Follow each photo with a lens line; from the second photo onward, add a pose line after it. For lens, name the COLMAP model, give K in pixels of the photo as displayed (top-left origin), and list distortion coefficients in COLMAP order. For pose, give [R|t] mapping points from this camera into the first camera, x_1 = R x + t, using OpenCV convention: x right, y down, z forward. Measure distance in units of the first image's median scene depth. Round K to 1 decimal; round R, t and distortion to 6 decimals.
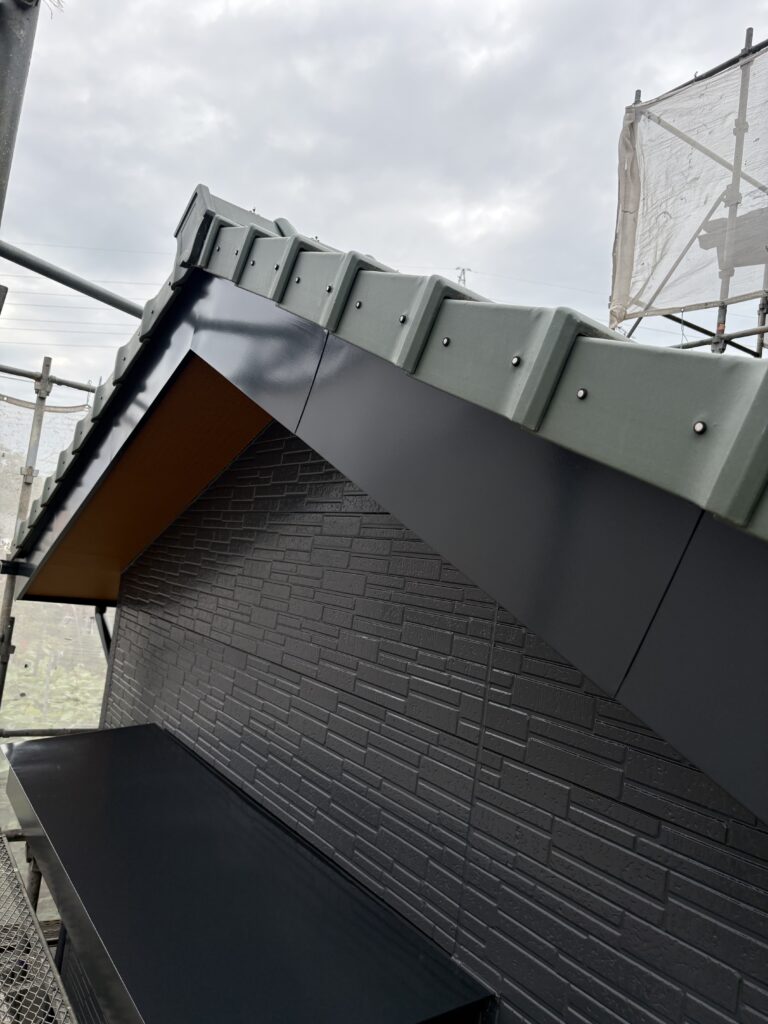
lens RADIAL K [[770.1, 0, 384.0], [0, 770.1, 512.0], [0, 0, 1]] dist [0.006485, -0.006519]
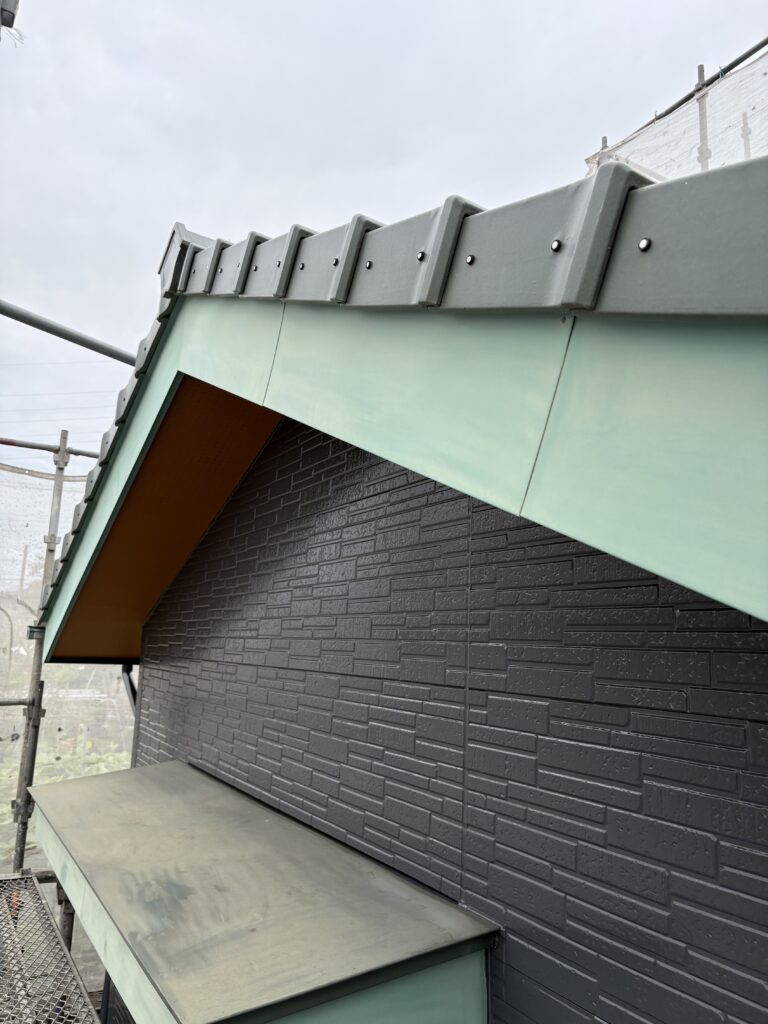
lens RADIAL K [[770.4, 0, 379.8], [0, 770.4, 513.0], [0, 0, 1]] dist [0.004217, 0.004482]
pose [[0.994554, -0.095338, -0.042097, 0.050838], [0.090470, 0.990308, -0.105382, 0.115487], [0.051735, 0.101000, 0.993540, -0.028931]]
